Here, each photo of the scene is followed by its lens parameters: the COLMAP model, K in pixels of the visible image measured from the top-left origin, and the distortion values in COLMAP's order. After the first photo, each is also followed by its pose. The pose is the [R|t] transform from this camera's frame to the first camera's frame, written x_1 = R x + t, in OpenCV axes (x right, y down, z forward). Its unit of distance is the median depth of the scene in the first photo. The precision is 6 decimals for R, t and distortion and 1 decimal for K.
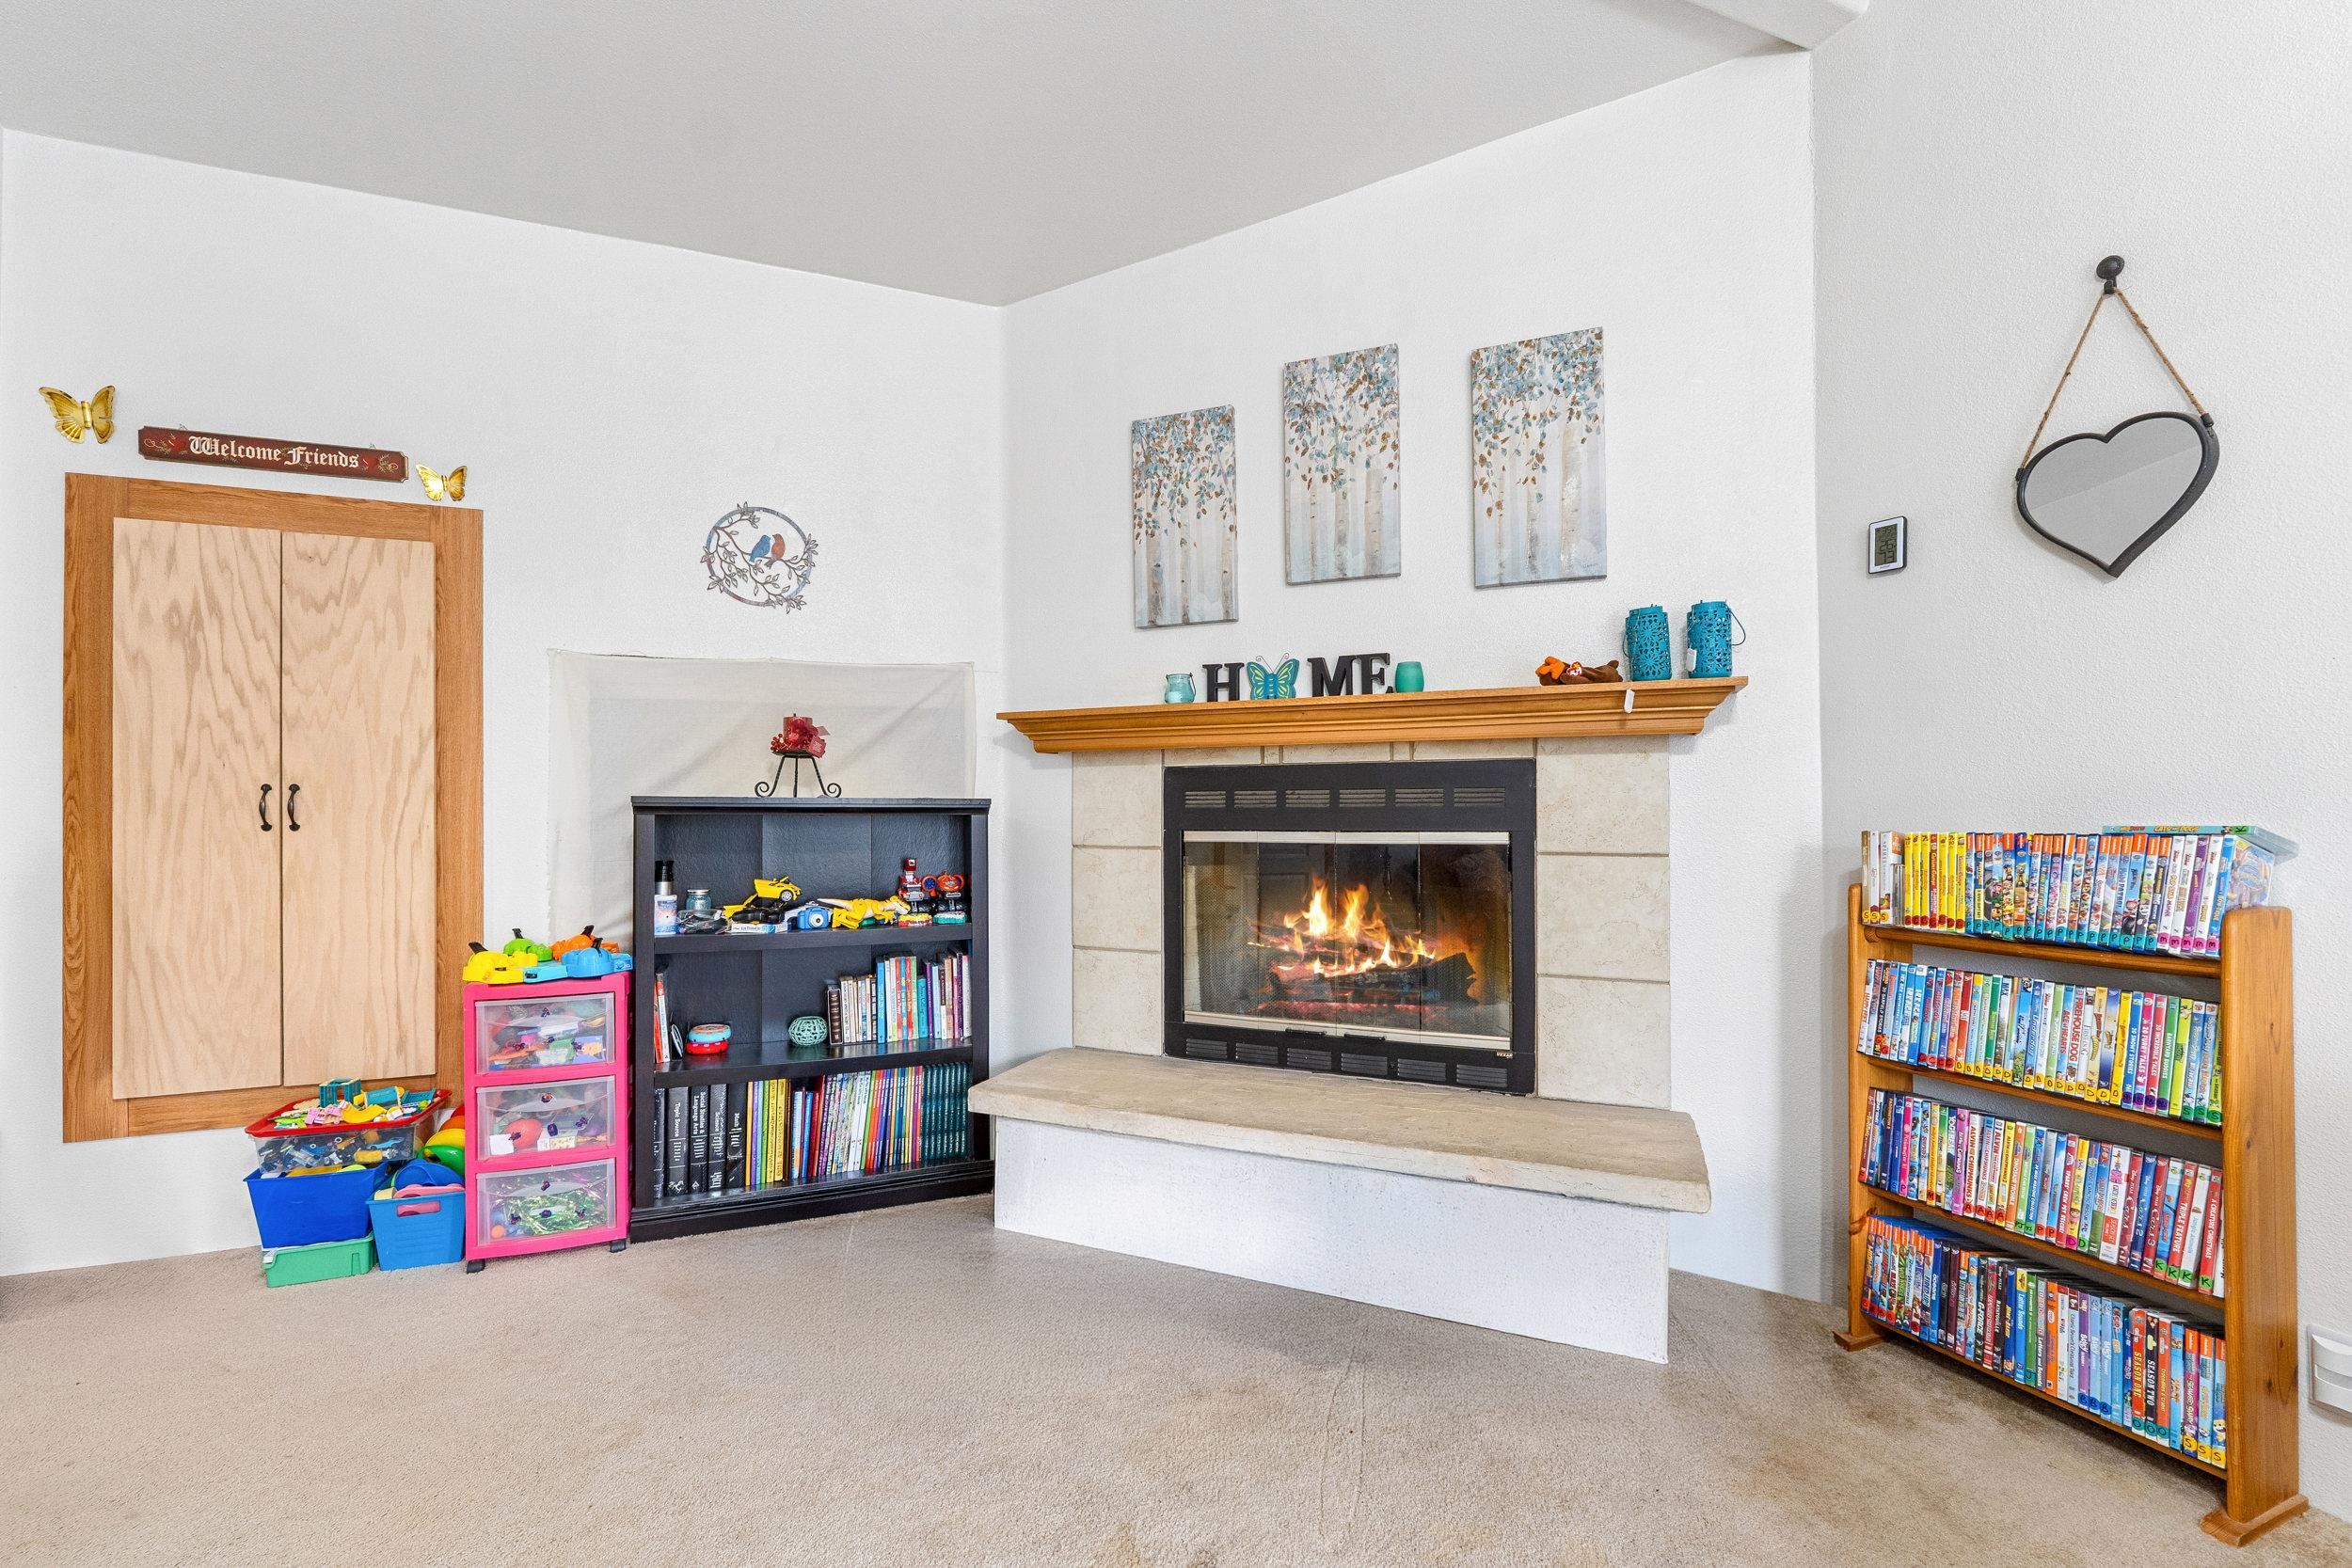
lens RADIAL K [[993.1, 0, 1181.7], [0, 993.1, 802.6], [0, 0, 1]] dist [-0.004850, -0.000426]
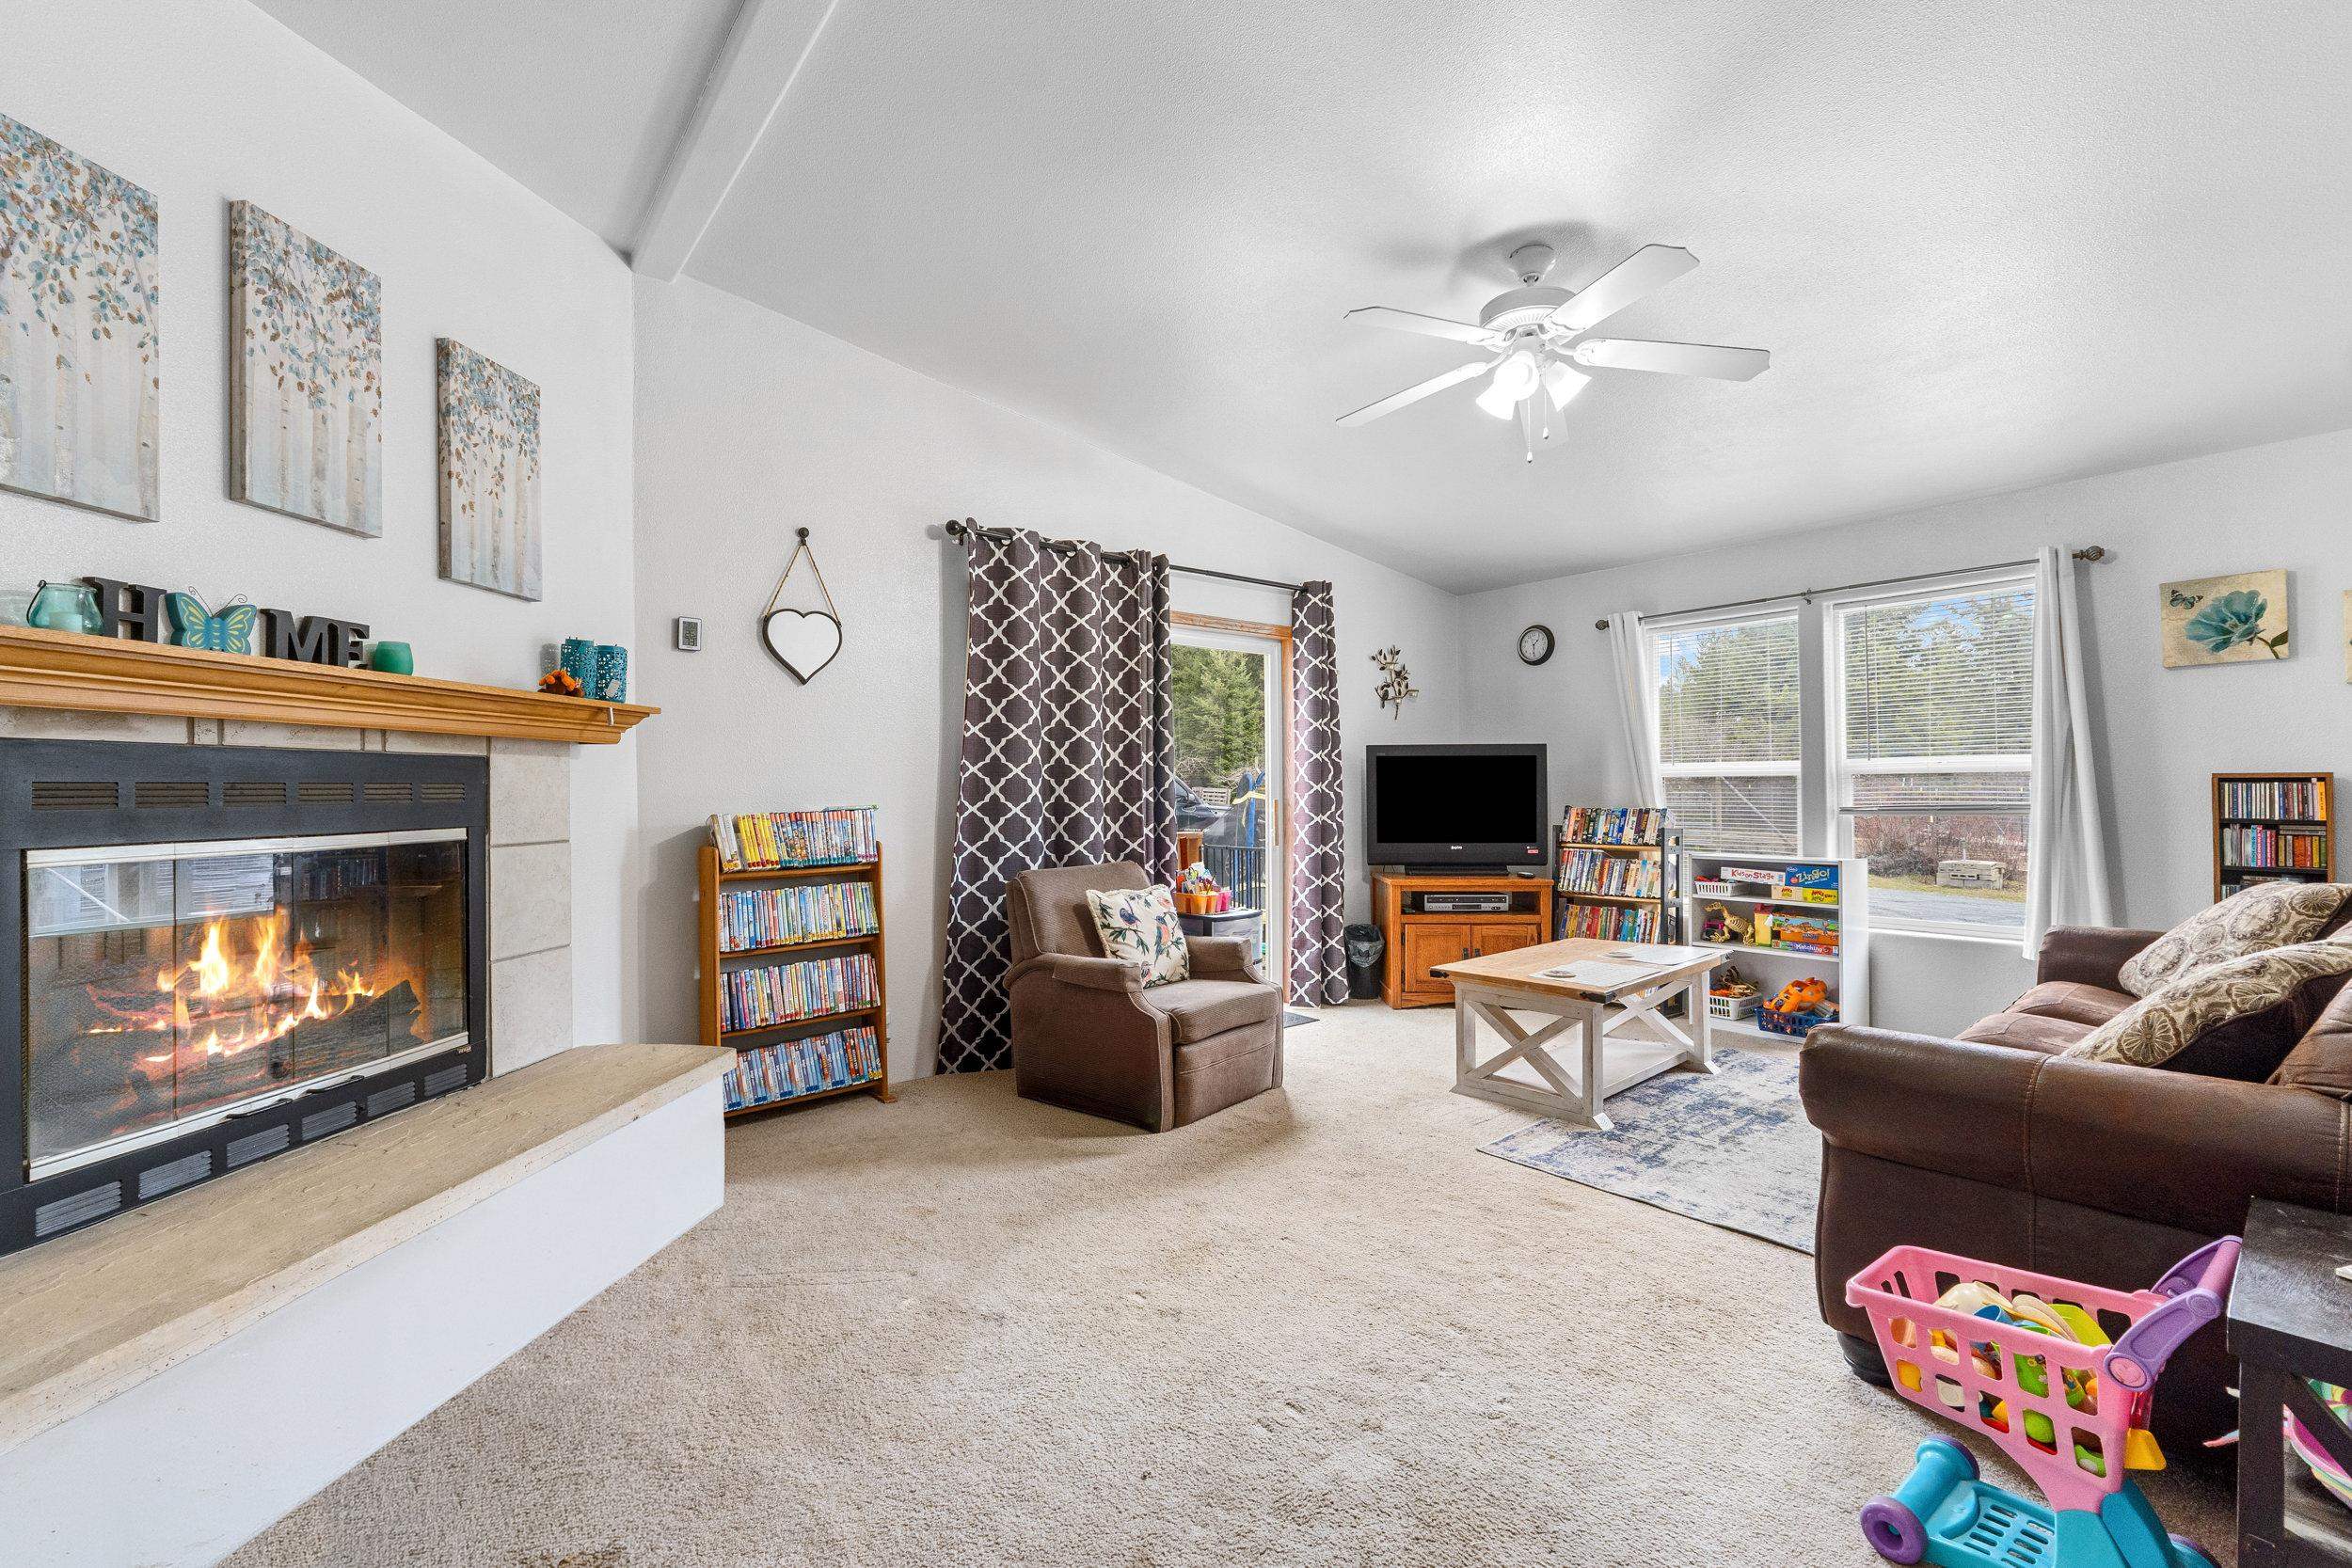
lens RADIAL K [[993.1, 0, 1164.0], [0, 993.1, 771.0], [0, 0, 1]] dist [-0.004850, -0.000426]
pose [[-0.287569, 0.024721, 0.957441, -0.835784], [0.010130, 0.999689, -0.022769, 0.001914], [-0.957706, 0.003151, -0.287730, 0.604335]]
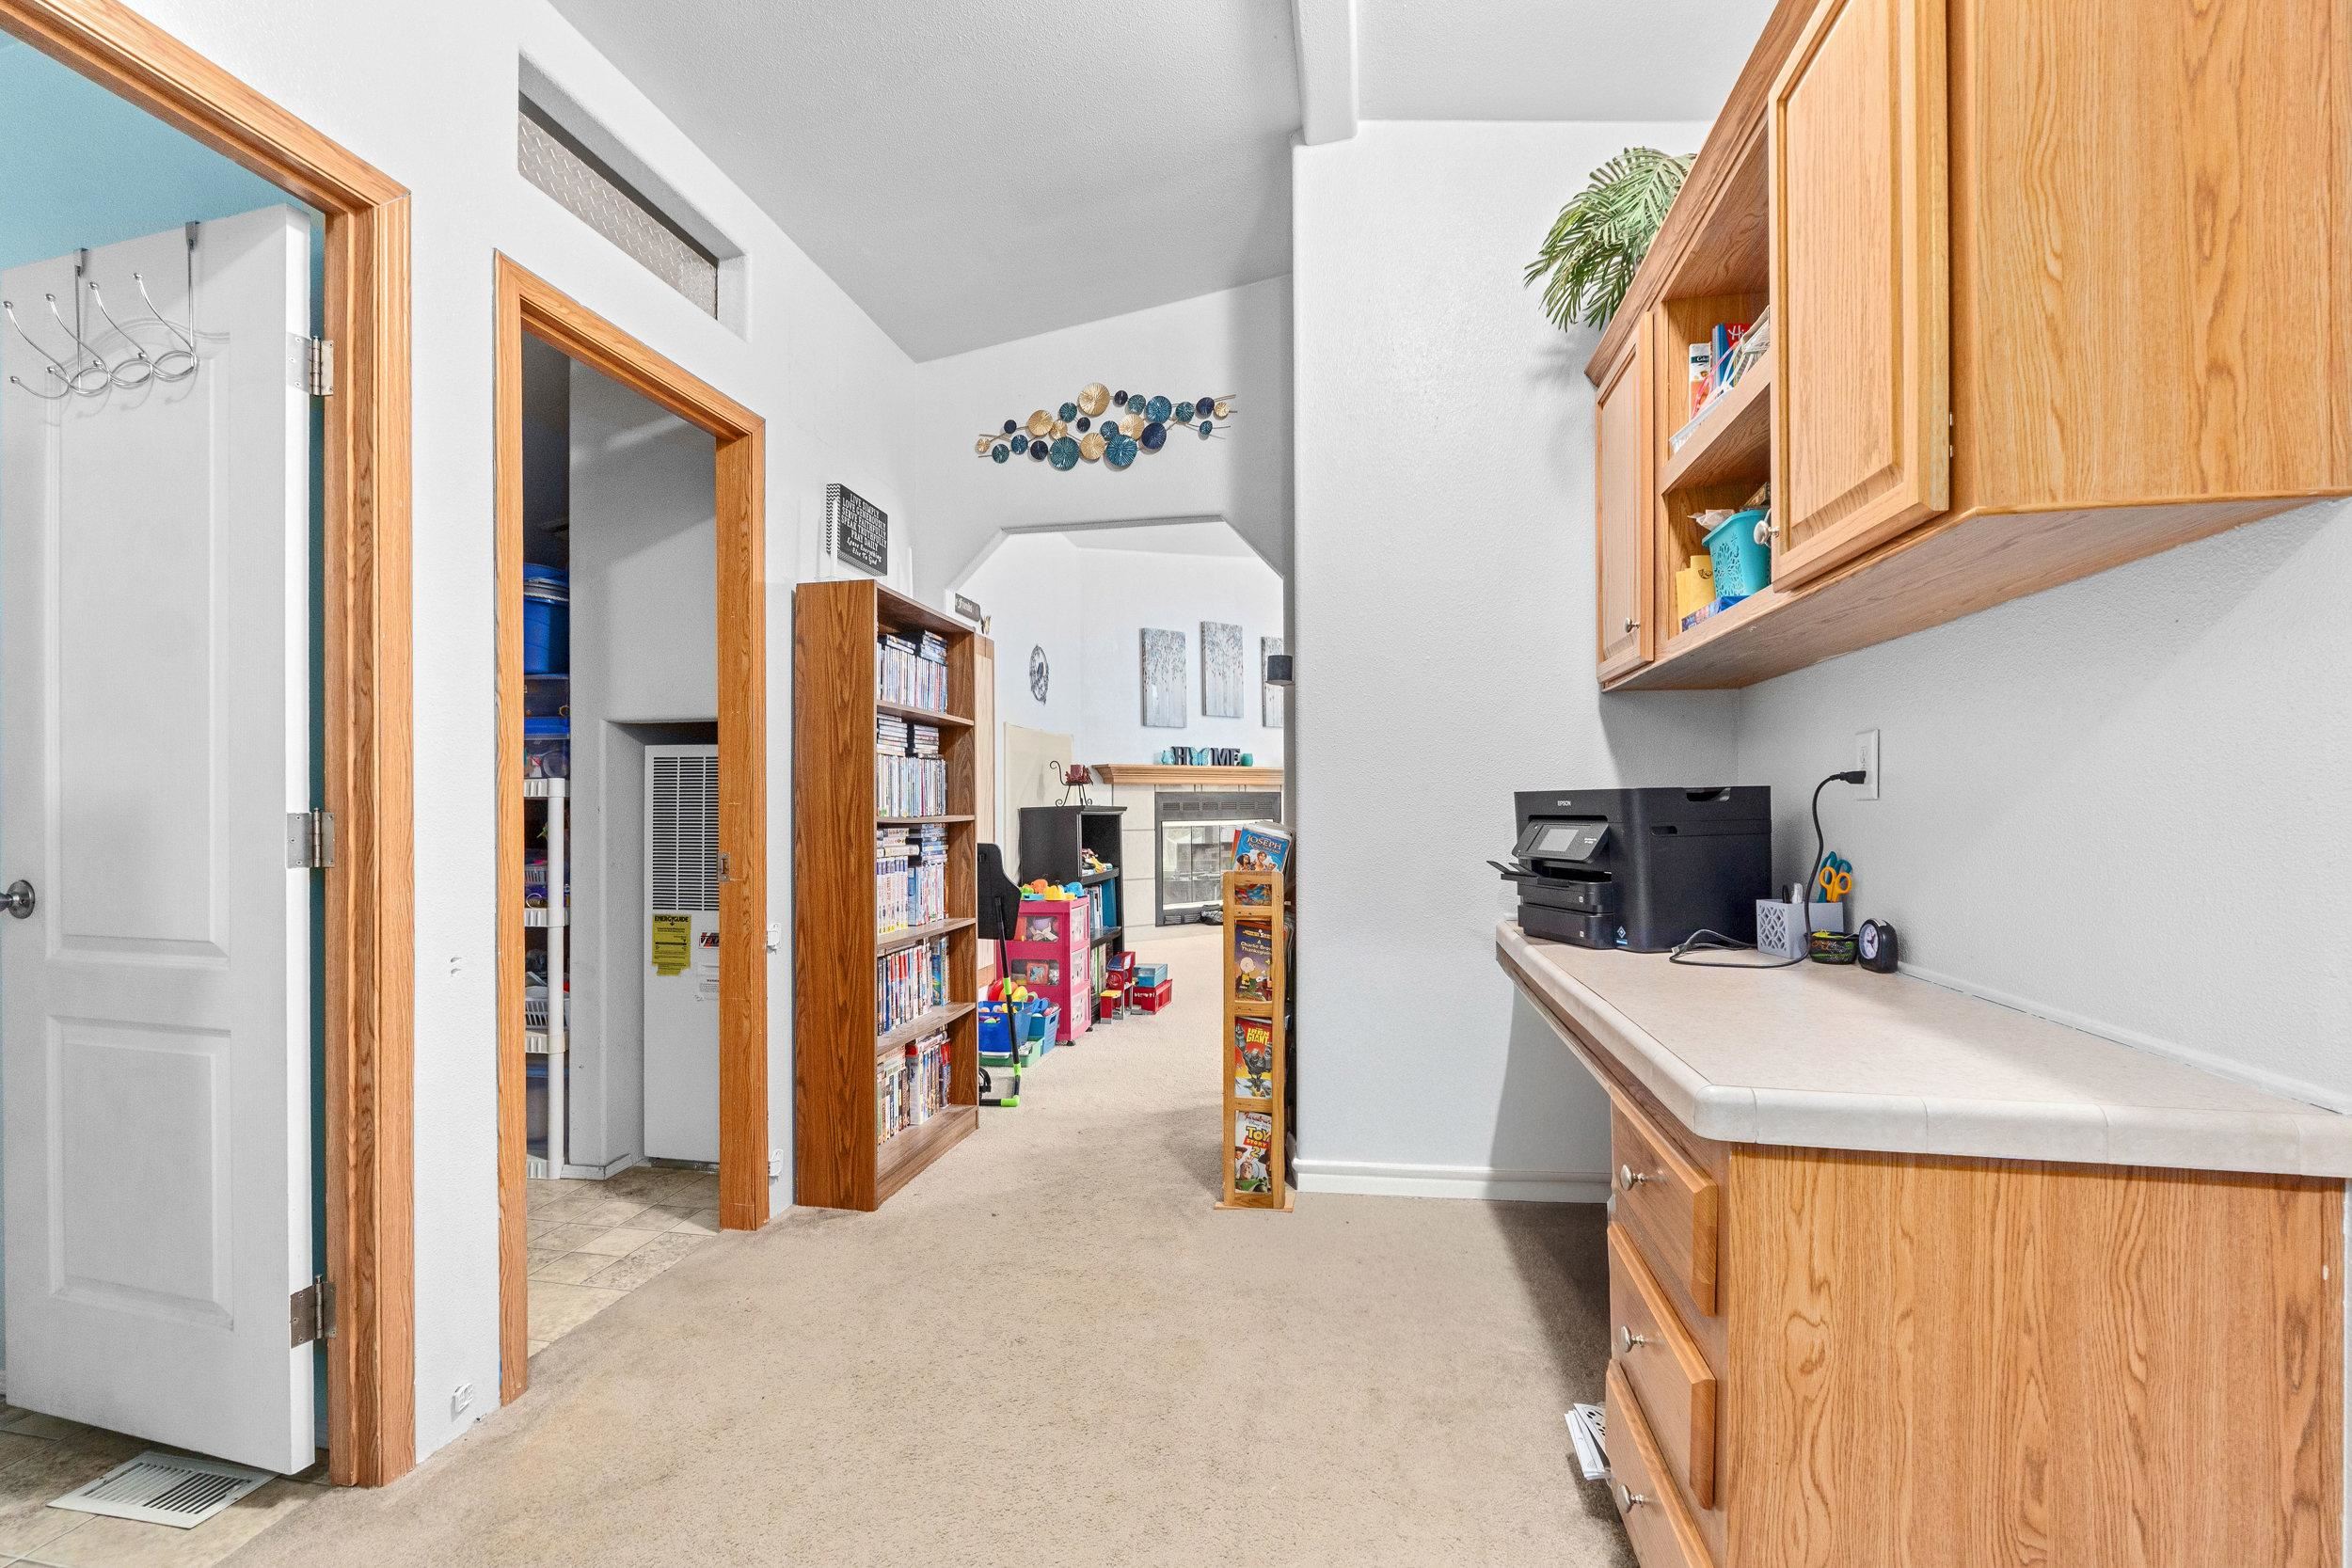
lens RADIAL K [[993.1, 0, 1174.3], [0, 993.1, 801.5], [0, 0, 1]] dist [-0.004850, -0.000426]
pose [[0.523255, 0.004319, 0.852165, -2.060573], [0.002383, 0.999976, -0.006531, -0.004781], [-0.852173, 0.005448, 0.523232, -0.166183]]
